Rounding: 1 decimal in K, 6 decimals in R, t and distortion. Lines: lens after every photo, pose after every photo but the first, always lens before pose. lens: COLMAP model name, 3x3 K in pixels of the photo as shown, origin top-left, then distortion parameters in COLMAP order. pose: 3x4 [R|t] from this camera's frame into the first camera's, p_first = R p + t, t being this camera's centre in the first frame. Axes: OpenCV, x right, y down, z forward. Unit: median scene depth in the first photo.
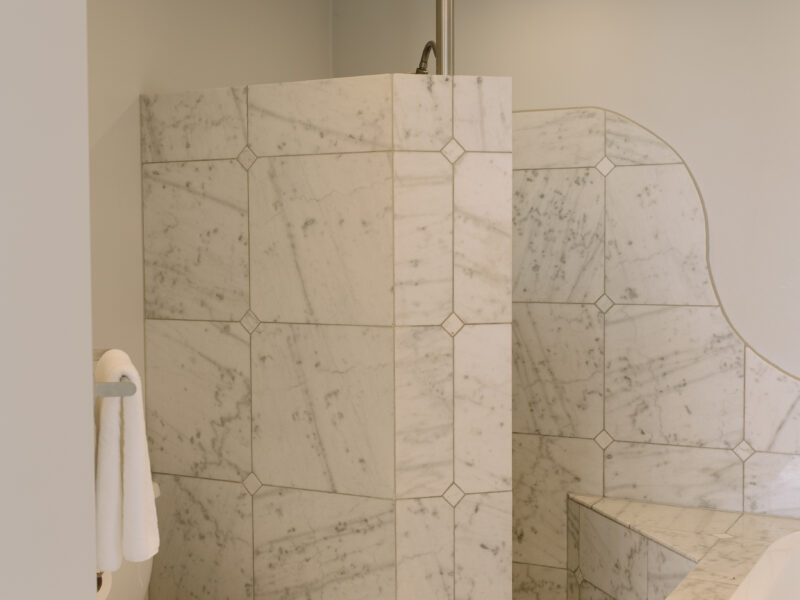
lens RADIAL K [[1161.7, 0, 399.2], [0, 1161.7, 300.2], [0, 0, 1]] dist [0.018267, 0.000000]
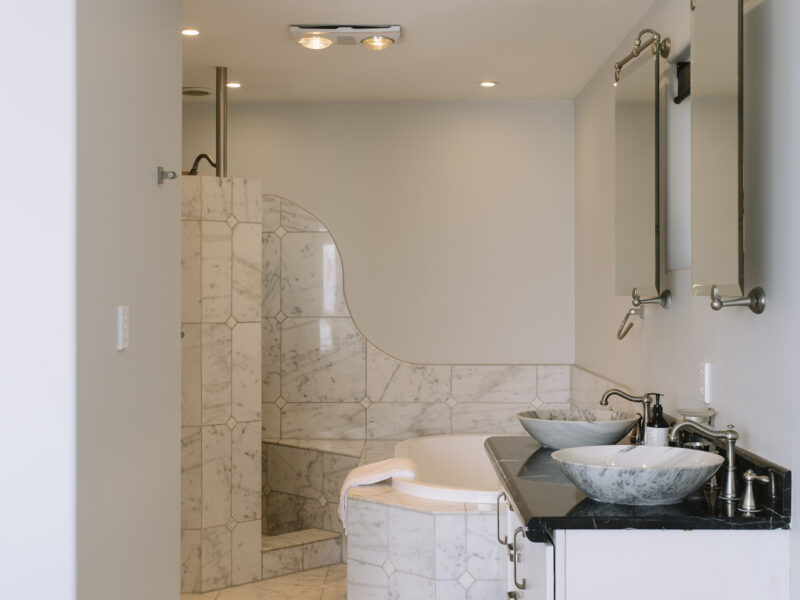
lens RADIAL K [[1139.4, 0, 400.4], [0, 1139.4, 300.8], [0, 0, 1]] dist [-0.005288, 0.000000]
pose [[0.893763, 0.003936, 0.448521, -0.468068], [0.018663, 0.998769, -0.045955, 0.068454], [-0.448150, 0.049444, 0.892590, -0.588810]]
